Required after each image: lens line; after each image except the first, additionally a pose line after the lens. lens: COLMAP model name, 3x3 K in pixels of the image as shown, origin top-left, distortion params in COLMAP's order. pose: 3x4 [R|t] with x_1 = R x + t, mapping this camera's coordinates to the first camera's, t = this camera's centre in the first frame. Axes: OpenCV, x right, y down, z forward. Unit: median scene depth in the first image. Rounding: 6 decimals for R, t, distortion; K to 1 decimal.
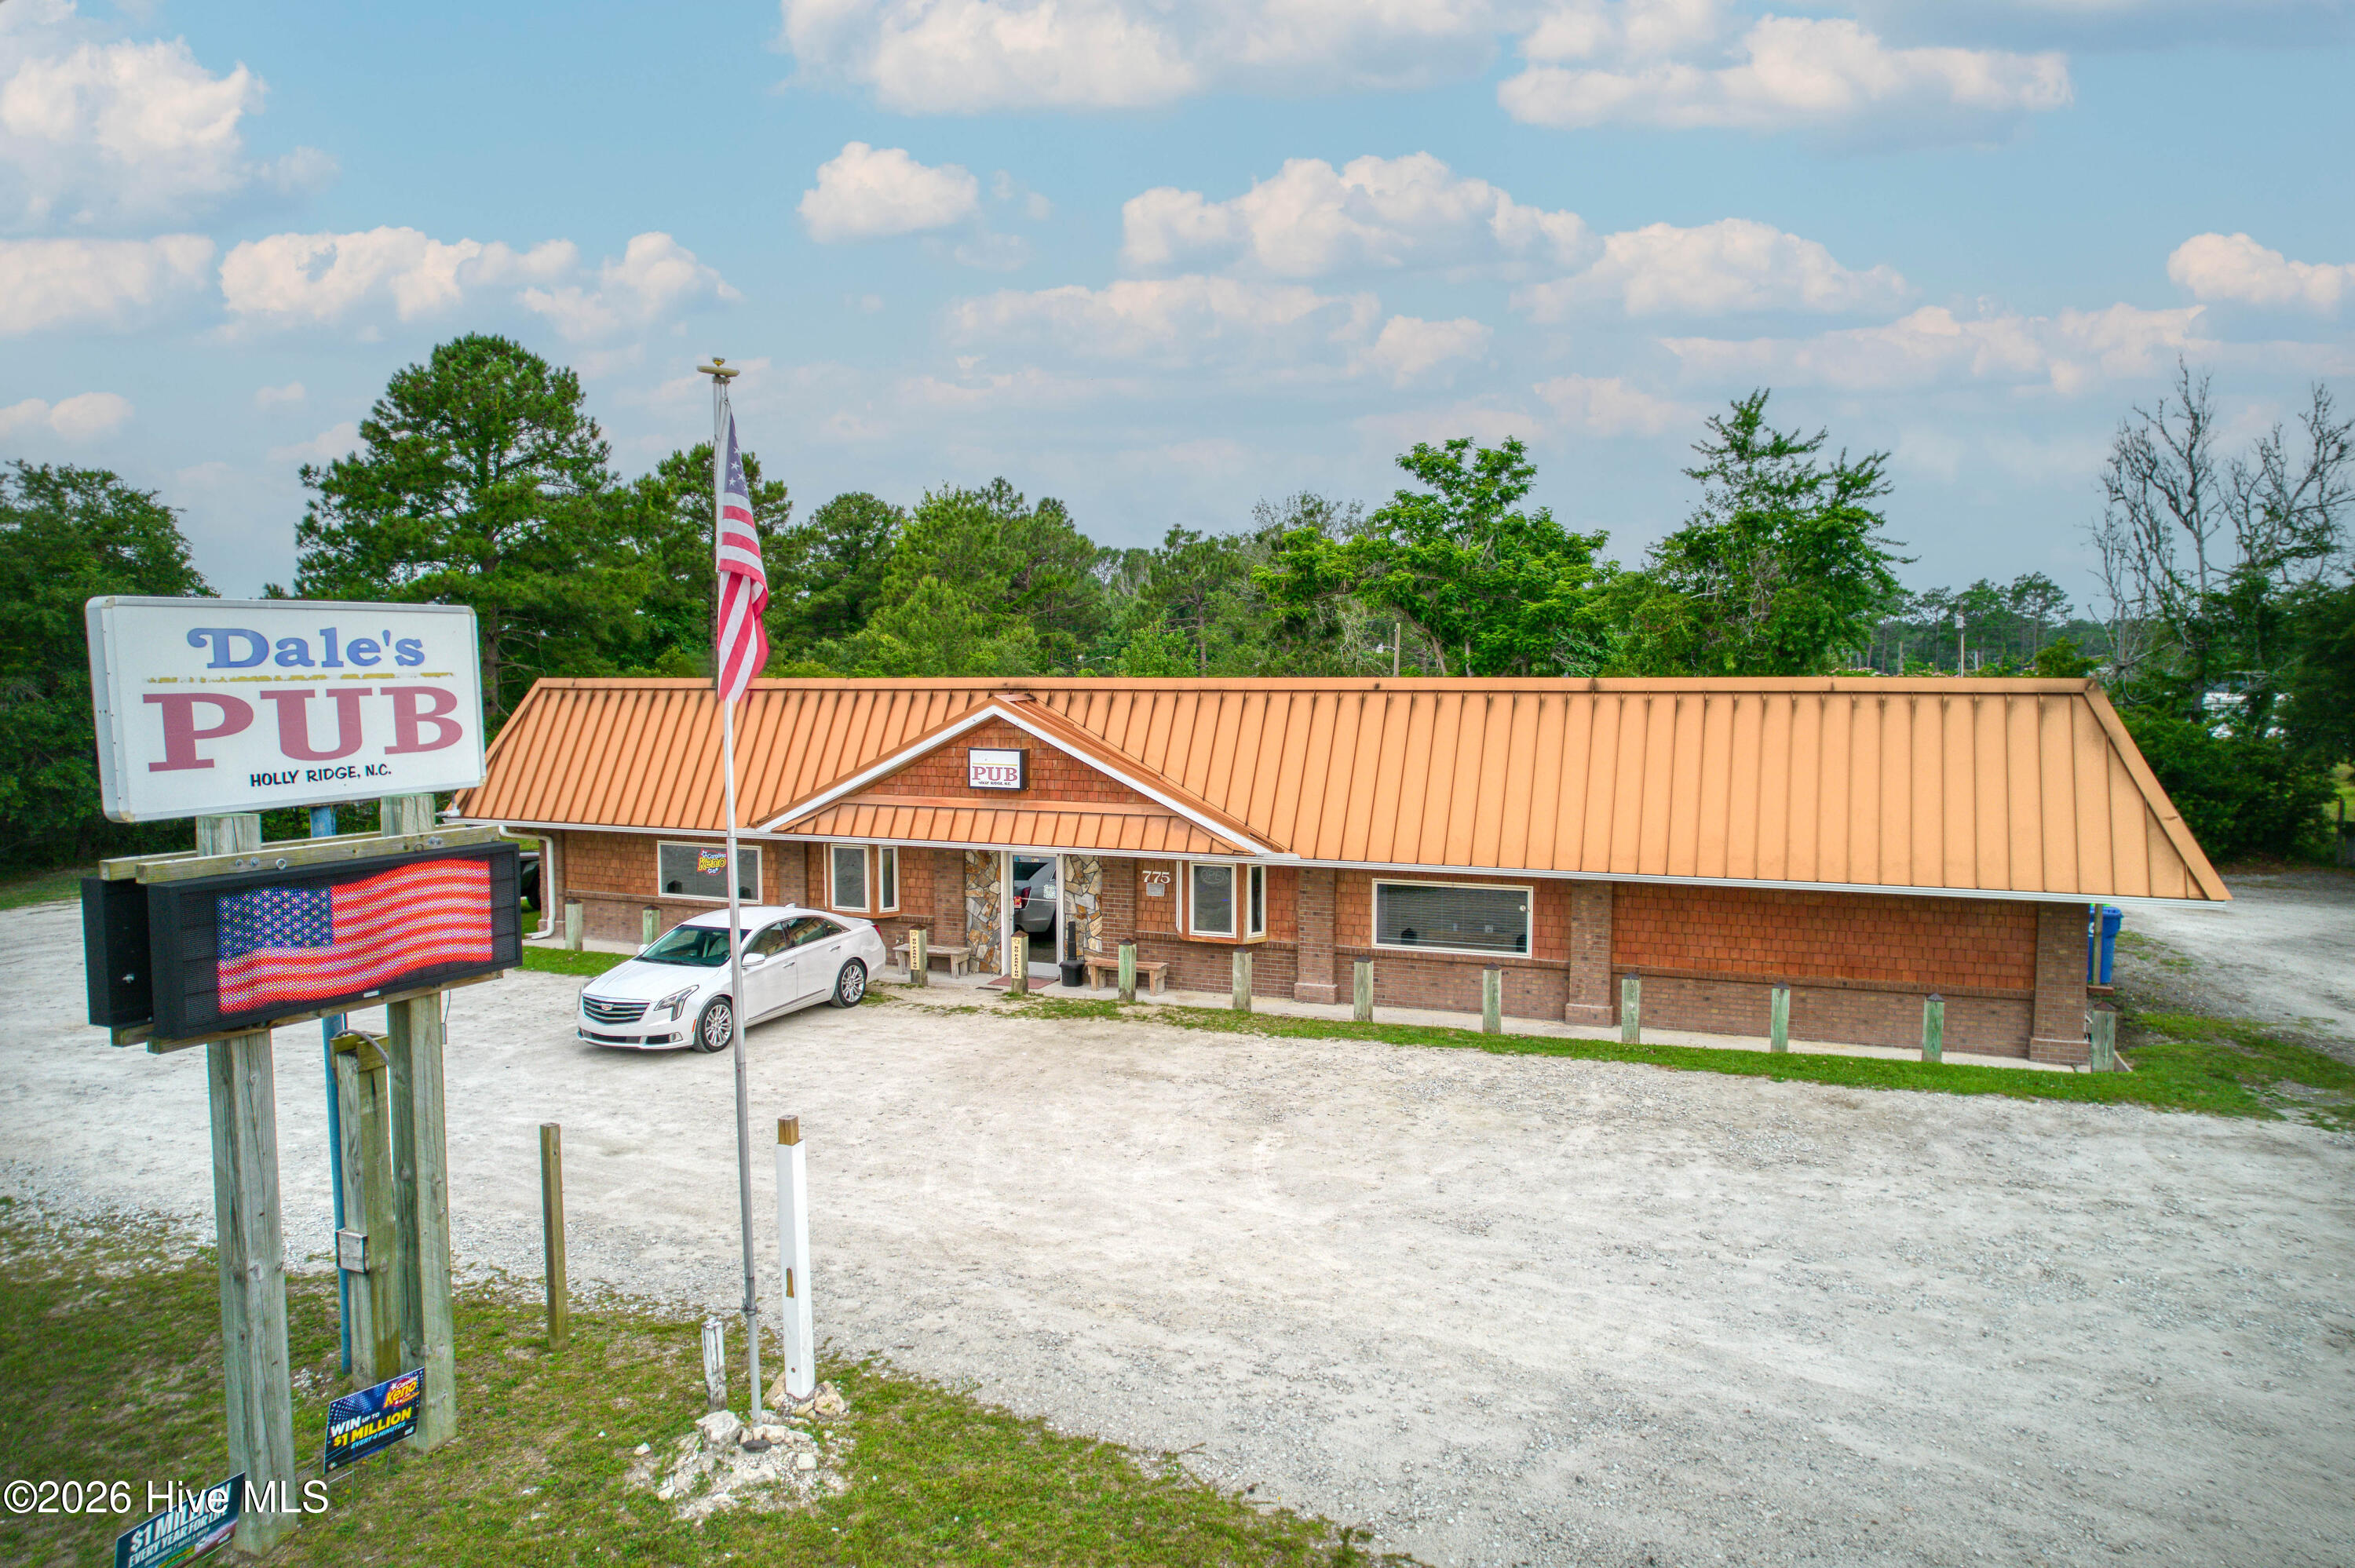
lens RADIAL K [[1506.0, 0, 1180.3], [0, 1506.0, 782.0], [0, 0, 1]] dist [-0.072133, 0.062646]
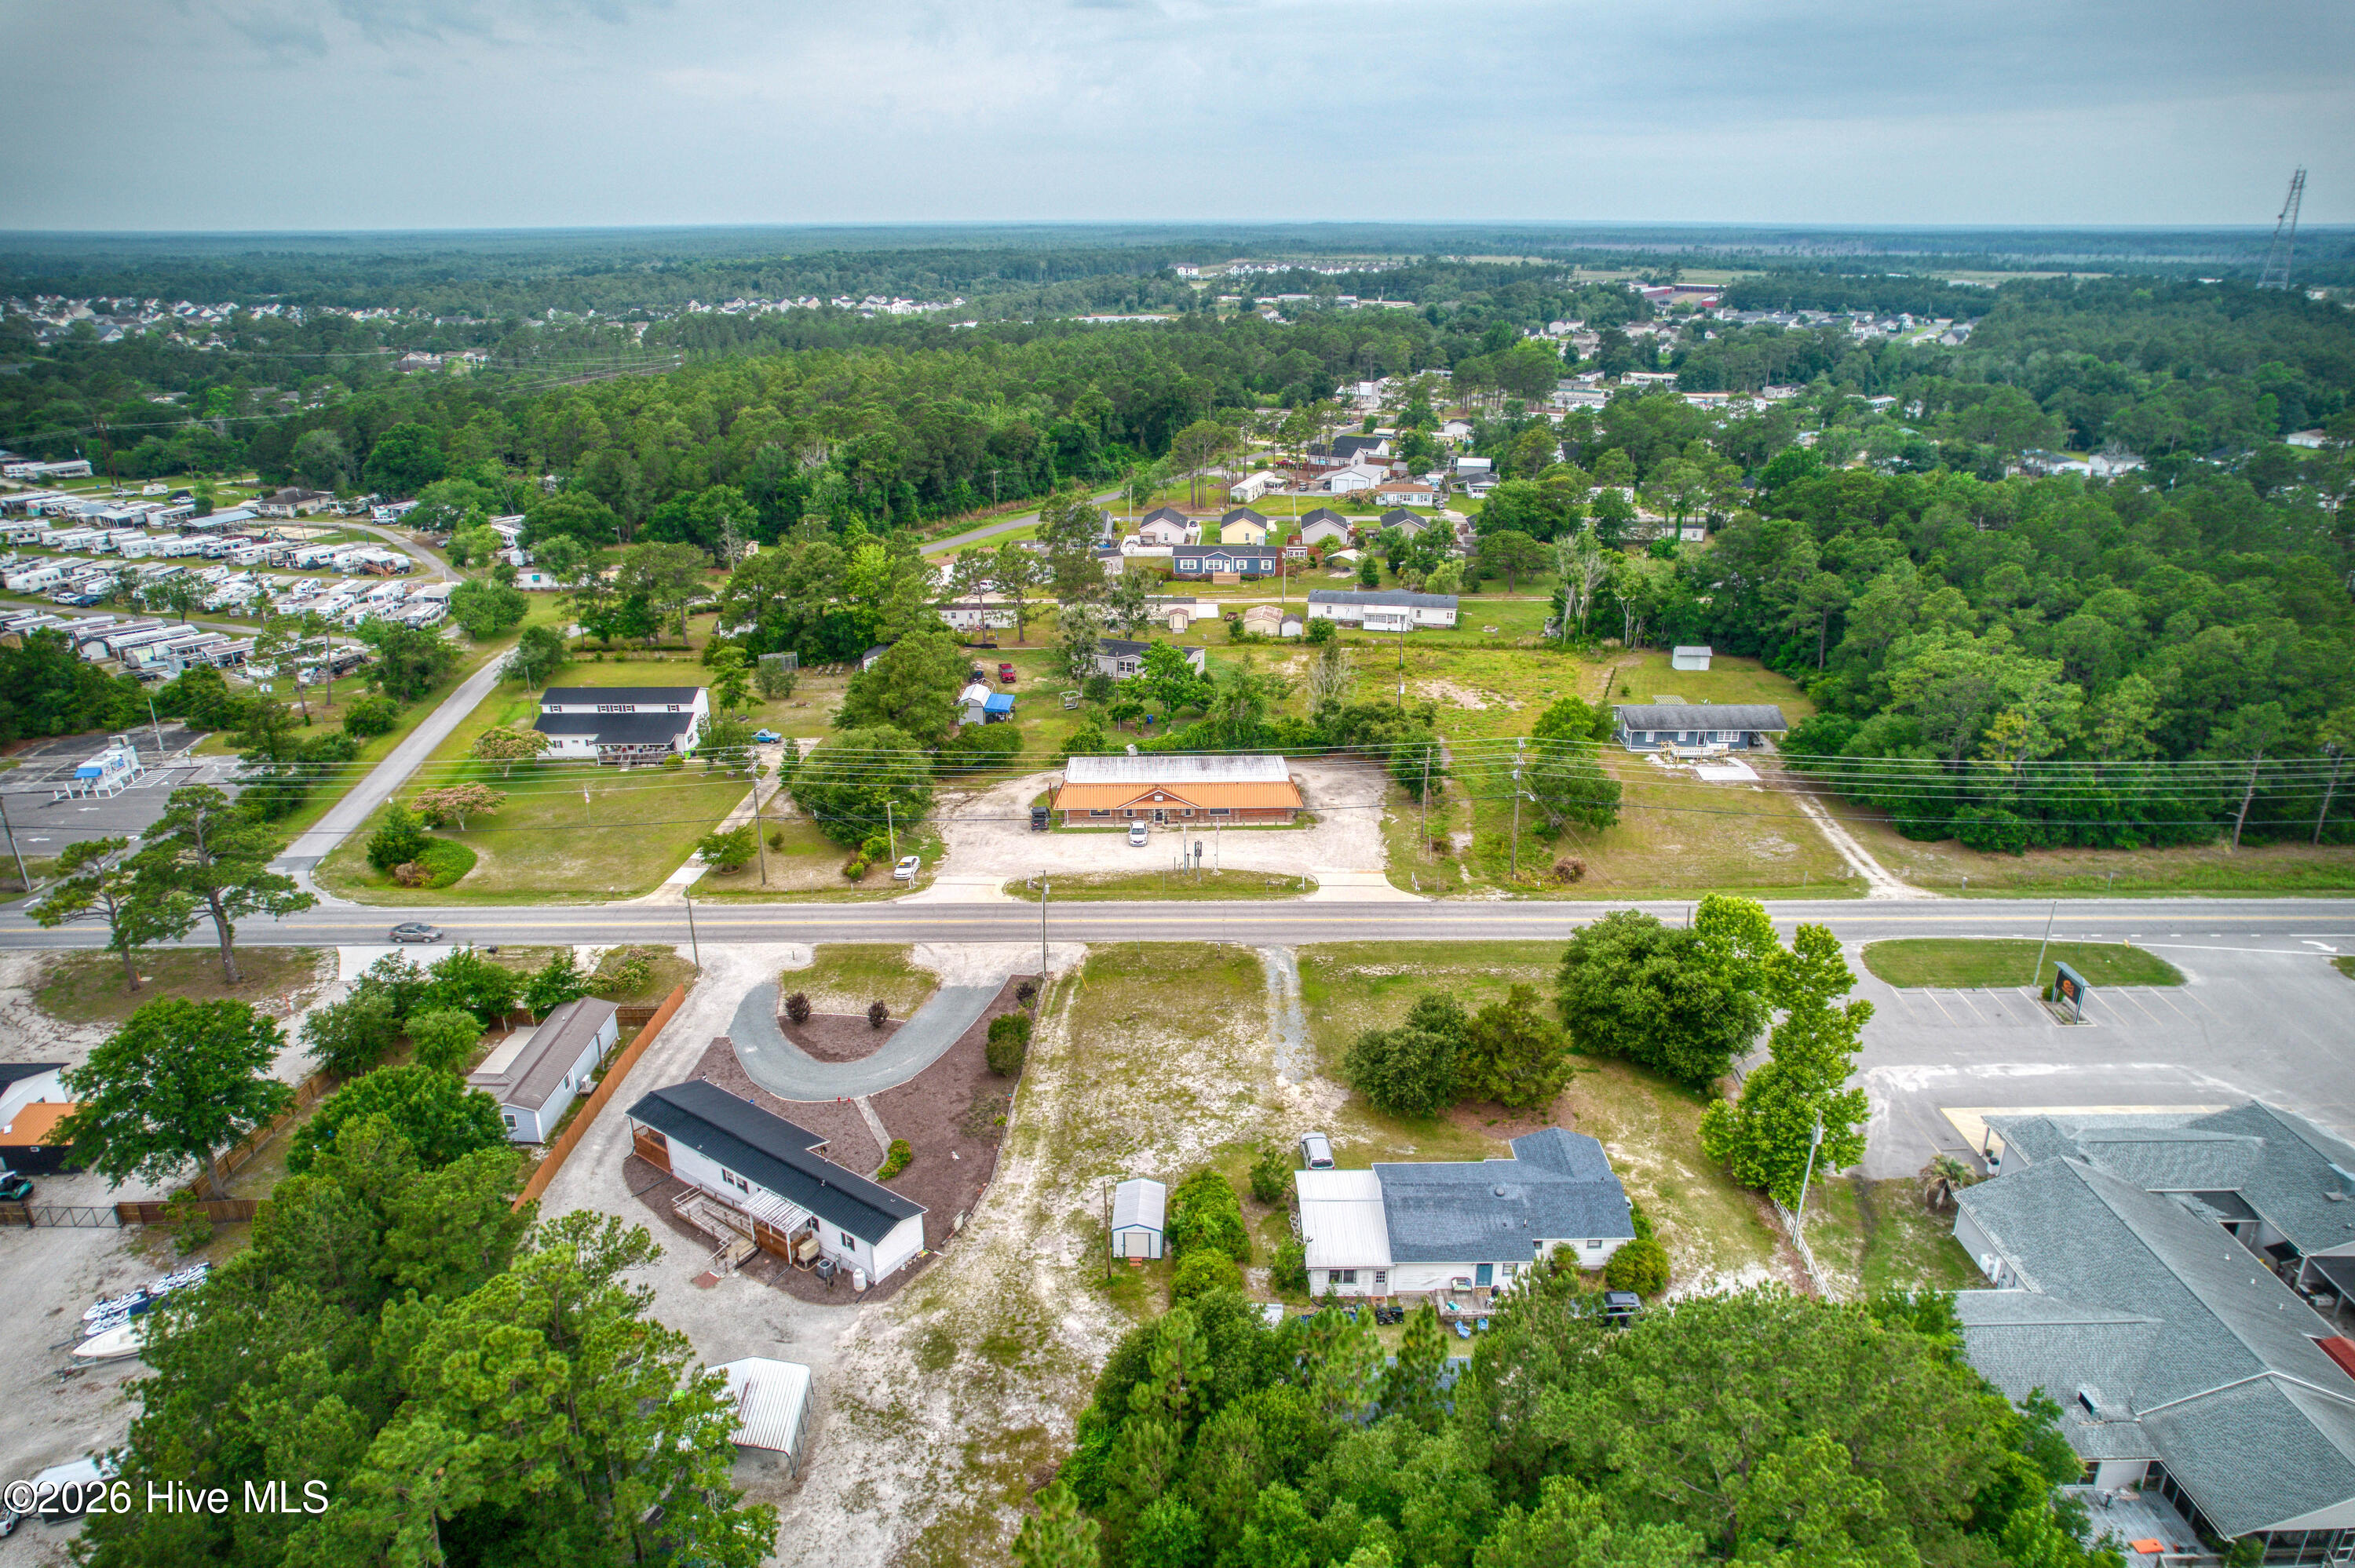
lens RADIAL K [[1506.0, 0, 1180.3], [0, 1506.0, 782.0], [0, 0, 1]] dist [-0.072133, 0.062646]
pose [[0.916407, -0.143323, 0.373707, -2.804566], [0.030712, 0.956116, 0.291374, -2.254674], [-0.399068, -0.255540, 0.880593, -5.554321]]
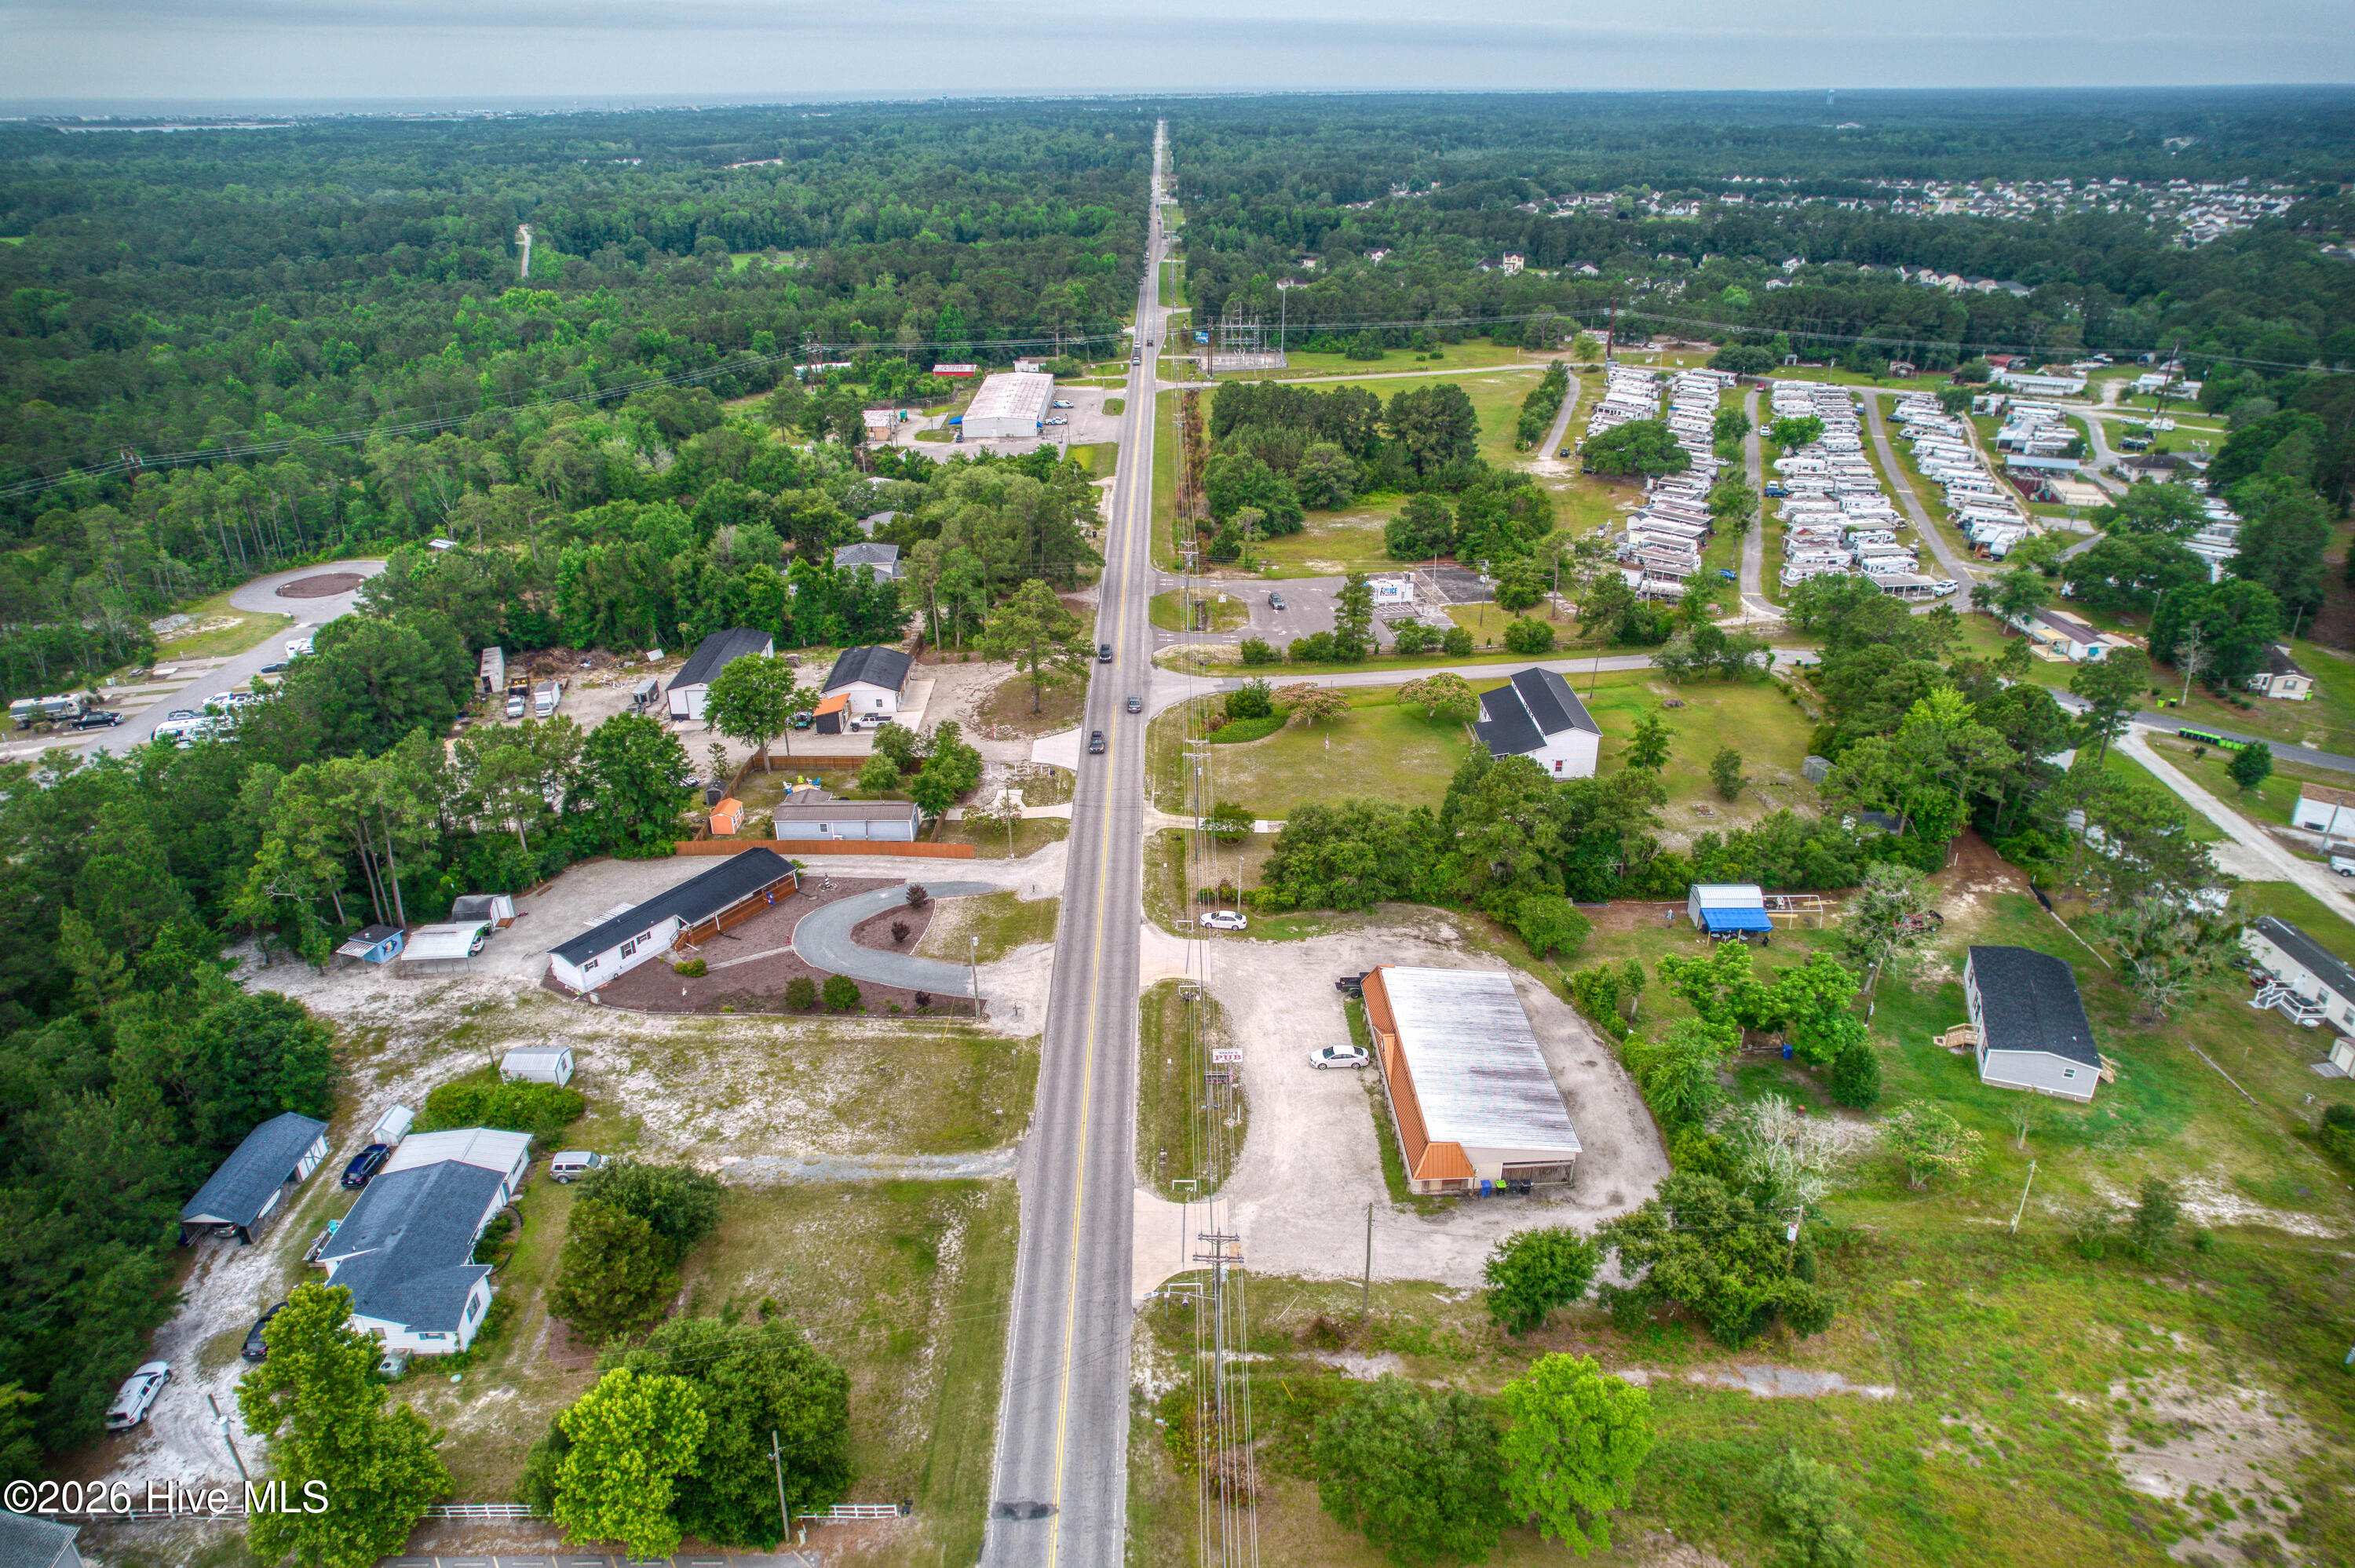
lens RADIAL K [[1506.0, 0, 1180.3], [0, 1506.0, 782.0], [0, 0, 1]] dist [-0.072133, 0.062646]
pose [[0.420177, 0.389015, -0.819828, 3.885442], [-0.062008, 0.913646, 0.401753, -3.195033], [0.905321, -0.117972, 0.408015, -1.886554]]
